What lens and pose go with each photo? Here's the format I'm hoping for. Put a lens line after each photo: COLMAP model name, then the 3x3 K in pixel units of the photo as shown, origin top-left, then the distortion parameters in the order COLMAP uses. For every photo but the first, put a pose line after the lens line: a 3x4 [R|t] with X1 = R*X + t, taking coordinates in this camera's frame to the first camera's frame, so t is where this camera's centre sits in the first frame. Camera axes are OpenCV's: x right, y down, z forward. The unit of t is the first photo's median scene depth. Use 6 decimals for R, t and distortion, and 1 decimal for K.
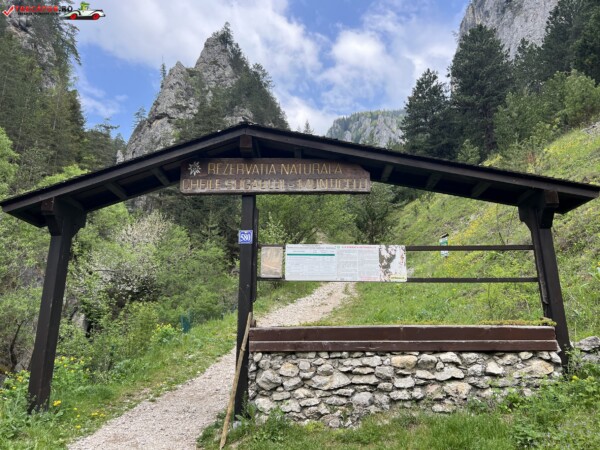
lens RADIAL K [[452.2, 0, 302.8], [0, 452.2, 228.0], [0, 0, 1]] dist [0.059055, -0.072638]
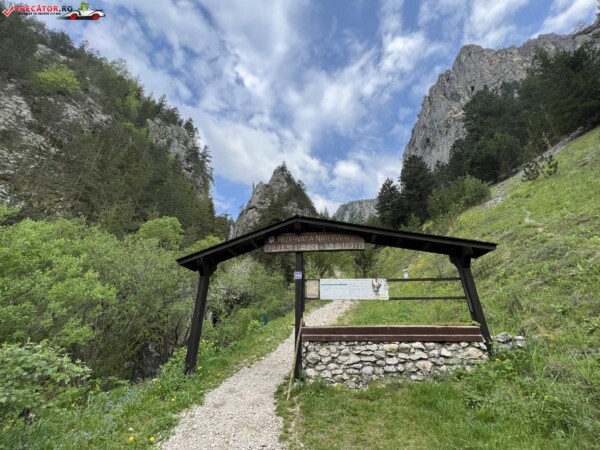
lens RADIAL K [[239.7, 0, 300.6], [0, 239.7, 226.2], [0, 0, 1]] dist [-0.003446, 0.001146]
pose [[0.994666, -0.035694, -0.096773, -0.002222], [0.020685, 0.988182, -0.151883, -0.004822], [0.101051, 0.149071, 0.983650, -0.000233]]
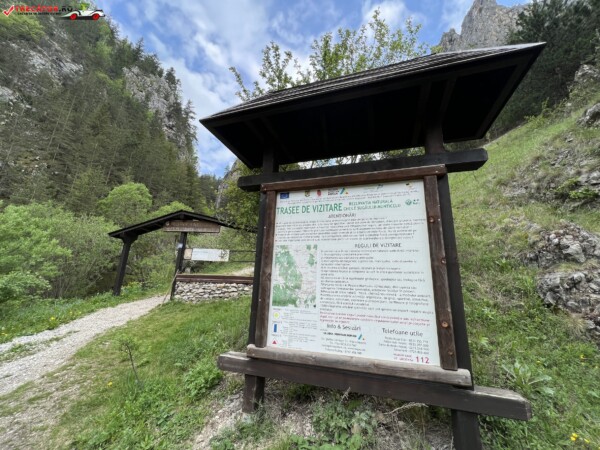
lens RADIAL K [[239.7, 0, 300.3], [0, 239.7, 226.8], [0, 0, 1]] dist [-0.003446, 0.001146]
pose [[0.997523, 0.024856, -0.065807, 0.132169], [-0.024625, 0.999687, 0.004328, -0.022915], [0.065894, -0.002697, 0.997823, -0.101462]]
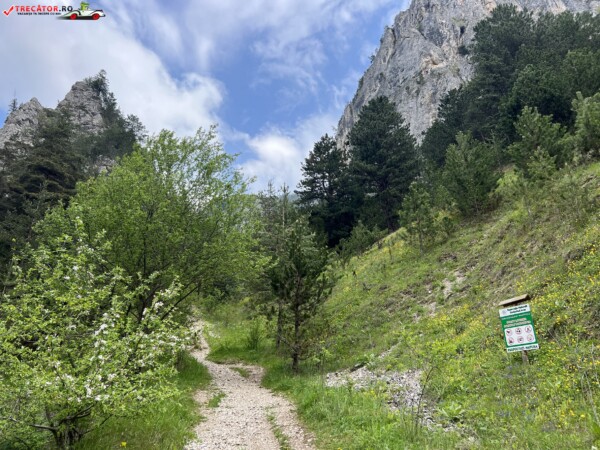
lens RADIAL K [[452.2, 0, 303.7], [0, 452.2, 223.1], [0, 0, 1]] dist [0.059055, -0.072638]
pose [[0.957675, 0.099688, 0.270039, -0.000117], [-0.046794, 0.979554, -0.195664, 0.021619], [-0.284023, 0.174746, 0.942759, 0.353031]]
